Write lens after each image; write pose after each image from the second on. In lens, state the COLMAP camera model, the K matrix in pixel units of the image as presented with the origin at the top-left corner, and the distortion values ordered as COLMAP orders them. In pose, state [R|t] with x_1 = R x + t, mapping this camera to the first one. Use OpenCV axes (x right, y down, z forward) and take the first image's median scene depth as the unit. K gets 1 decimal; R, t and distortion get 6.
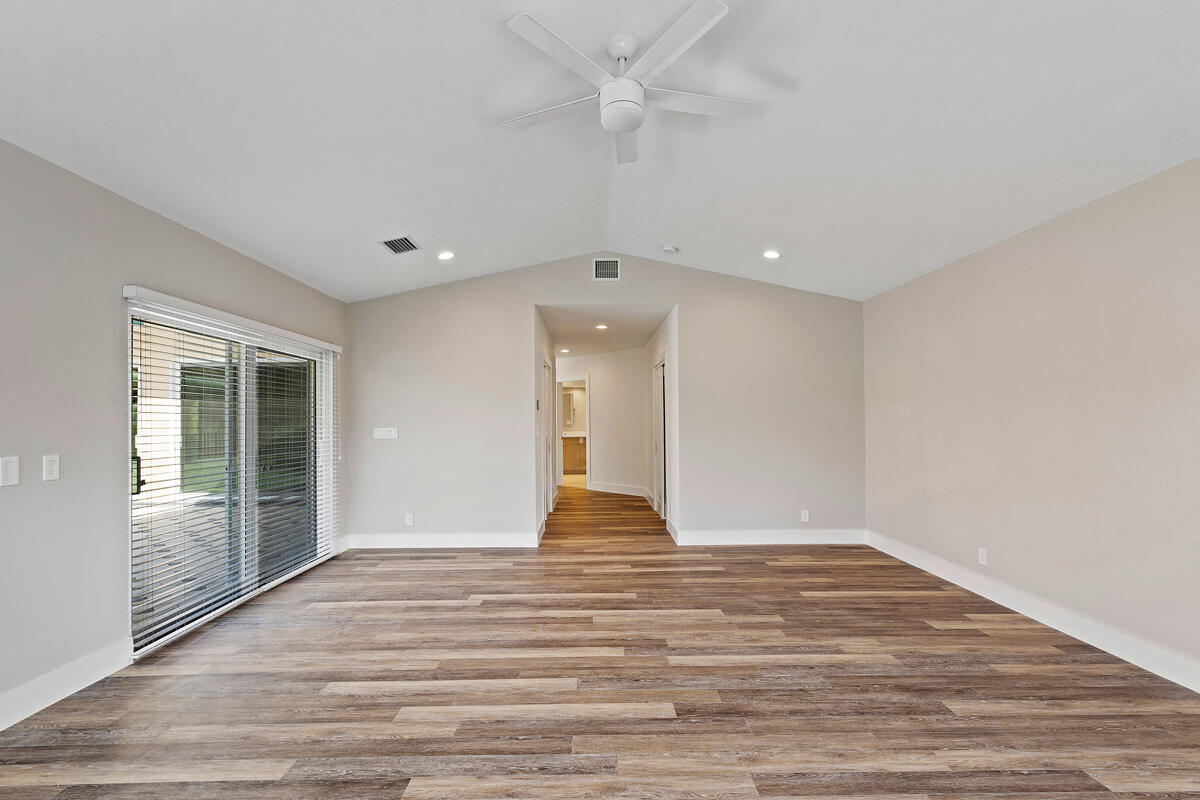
lens RADIAL K [[547.5, 0, 596.5], [0, 547.5, 408.0], [0, 0, 1]] dist [-0.007404, 0.001880]
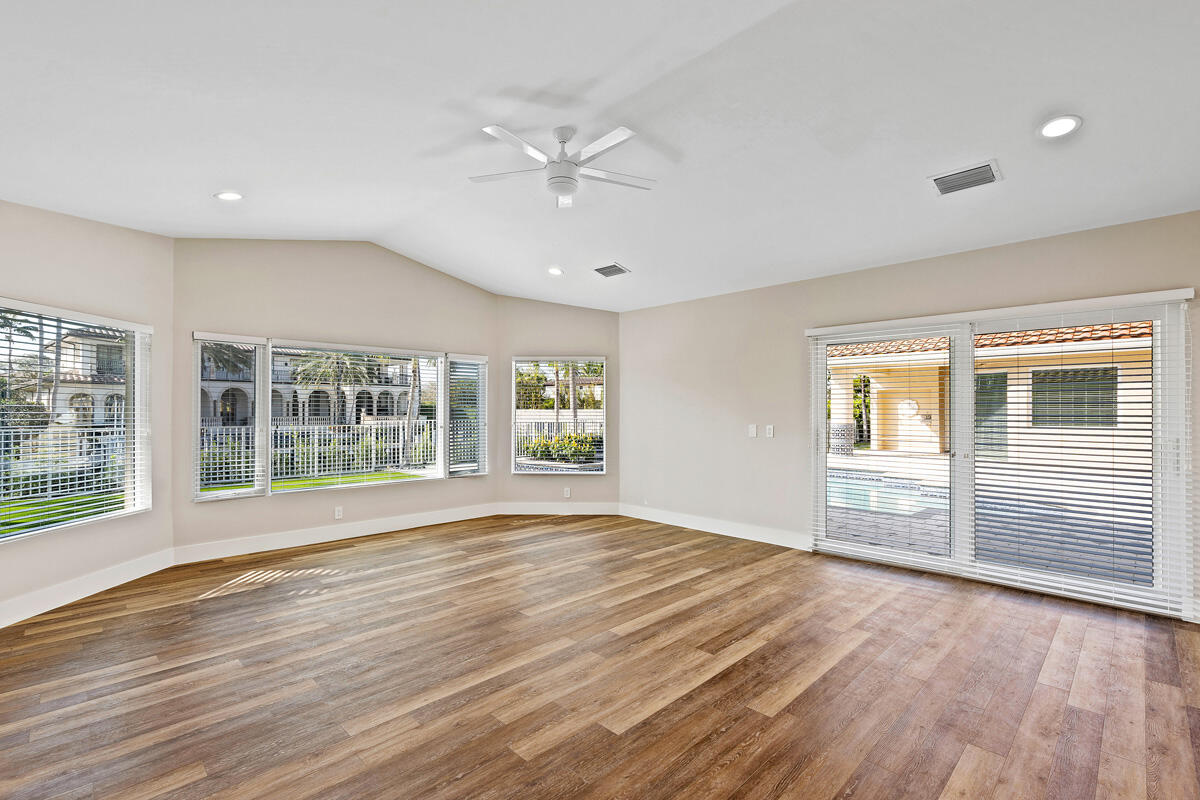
lens RADIAL K [[547.5, 0, 604.5], [0, 547.5, 406.6], [0, 0, 1]] dist [-0.007404, 0.001880]
pose [[-0.711421, 0.000331, -0.702766, 0.803062], [0.020247, 0.999594, -0.020025, 0.035079], [0.702475, -0.028475, -0.711139, 1.753785]]
